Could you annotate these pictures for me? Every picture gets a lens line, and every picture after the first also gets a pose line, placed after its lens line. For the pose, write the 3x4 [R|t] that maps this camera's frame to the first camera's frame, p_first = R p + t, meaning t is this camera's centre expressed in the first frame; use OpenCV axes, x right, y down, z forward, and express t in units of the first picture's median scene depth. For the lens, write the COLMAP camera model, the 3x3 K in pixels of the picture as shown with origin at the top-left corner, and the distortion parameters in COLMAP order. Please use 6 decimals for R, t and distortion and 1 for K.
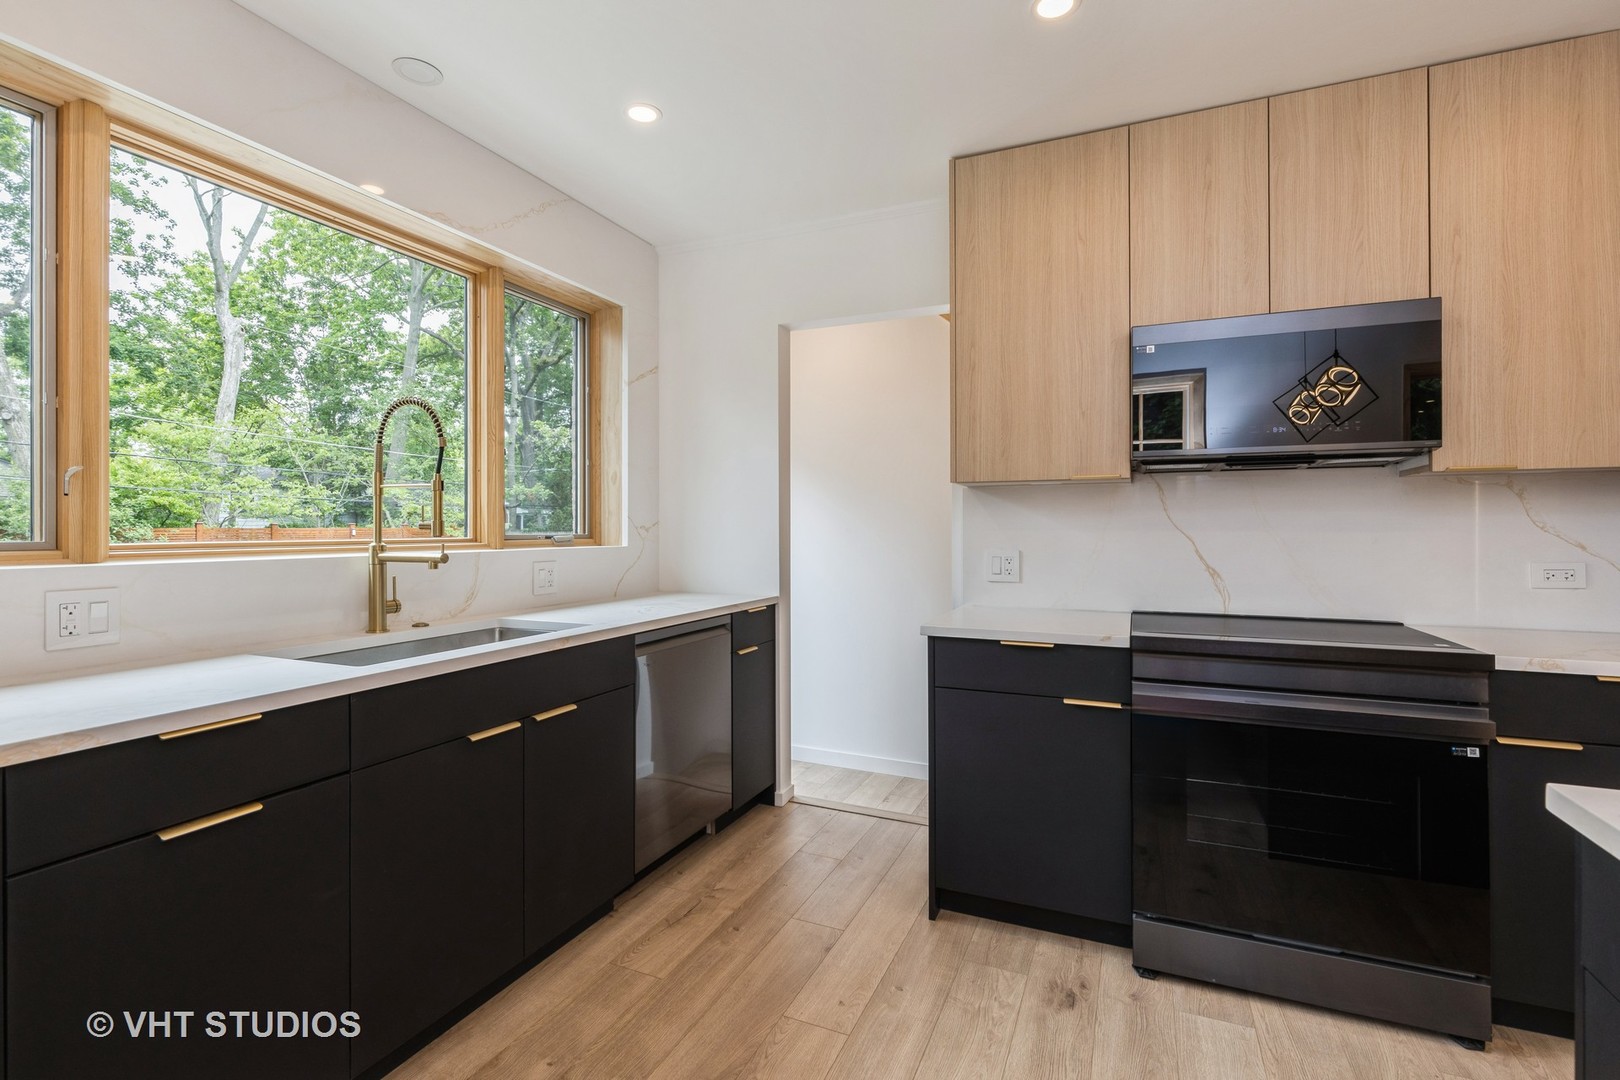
lens RADIAL K [[744.2, 0, 805.1], [0, 744.2, 527.2], [0, 0, 1]] dist [0.002308, 0.000391]
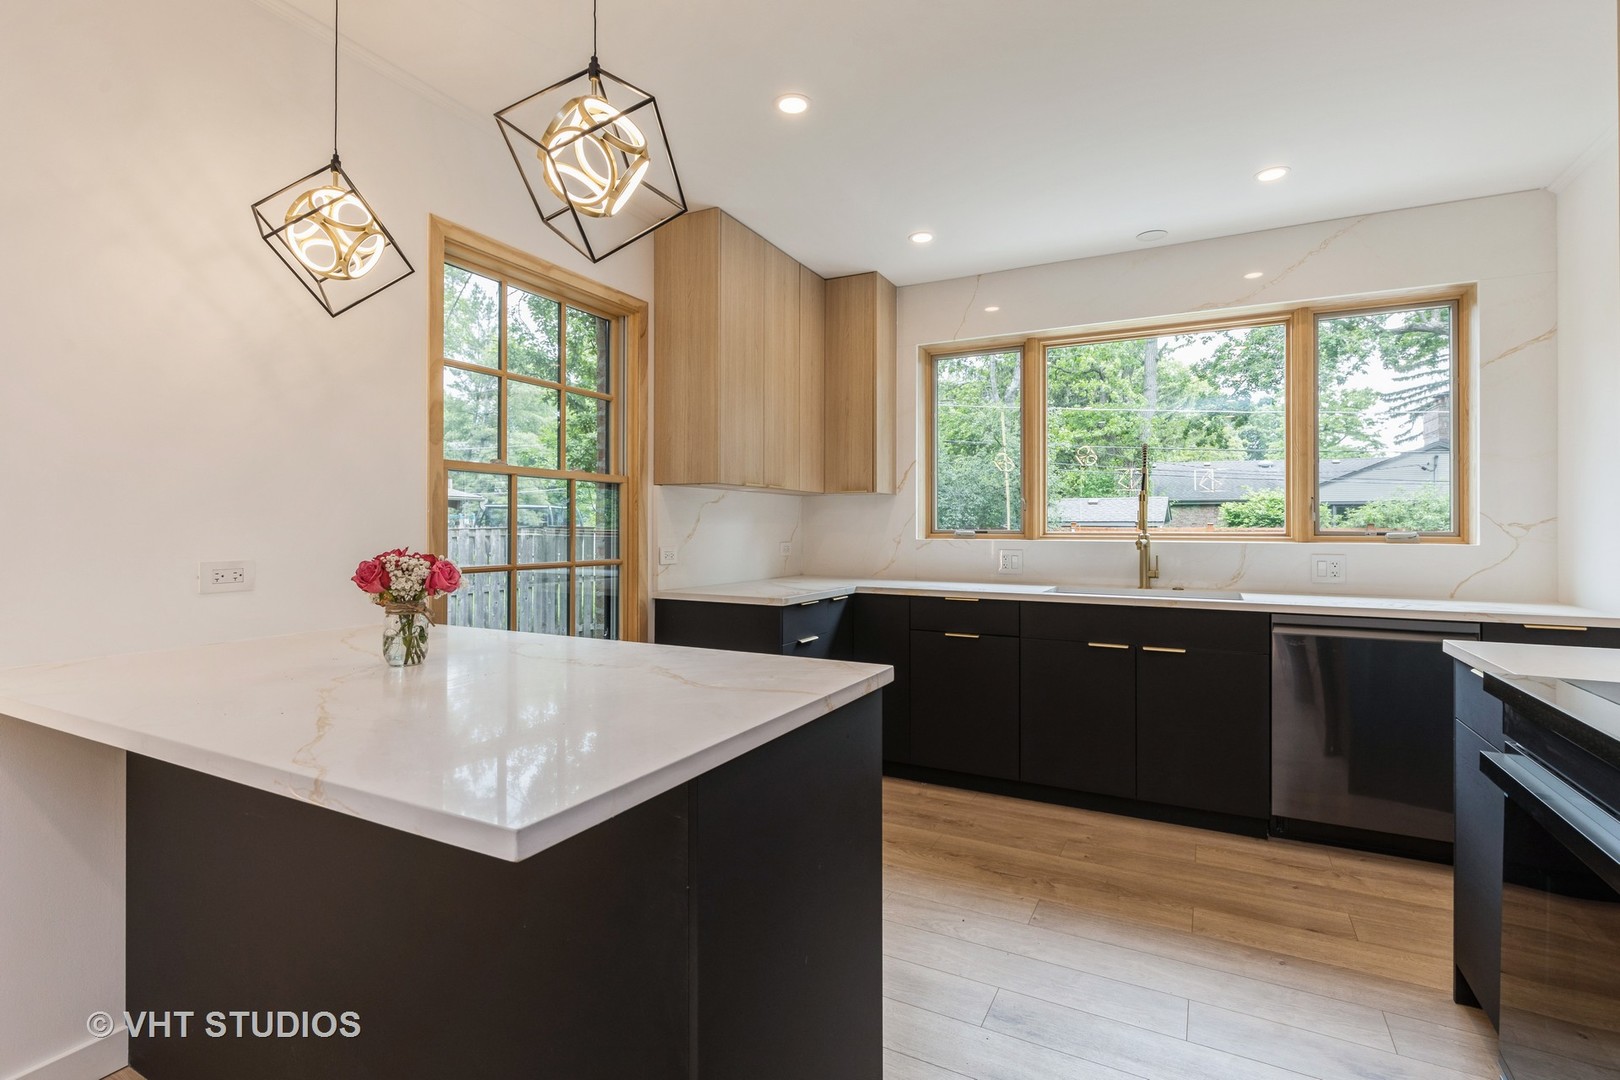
lens RADIAL K [[744.2, 0, 807.2], [0, 744.2, 533.2], [0, 0, 1]] dist [0.002308, 0.000391]
pose [[-0.059505, 0.006085, -0.998209, 1.028397], [-0.002641, 0.999977, 0.006253, 0.010628], [0.998225, 0.003009, -0.059487, 0.337334]]
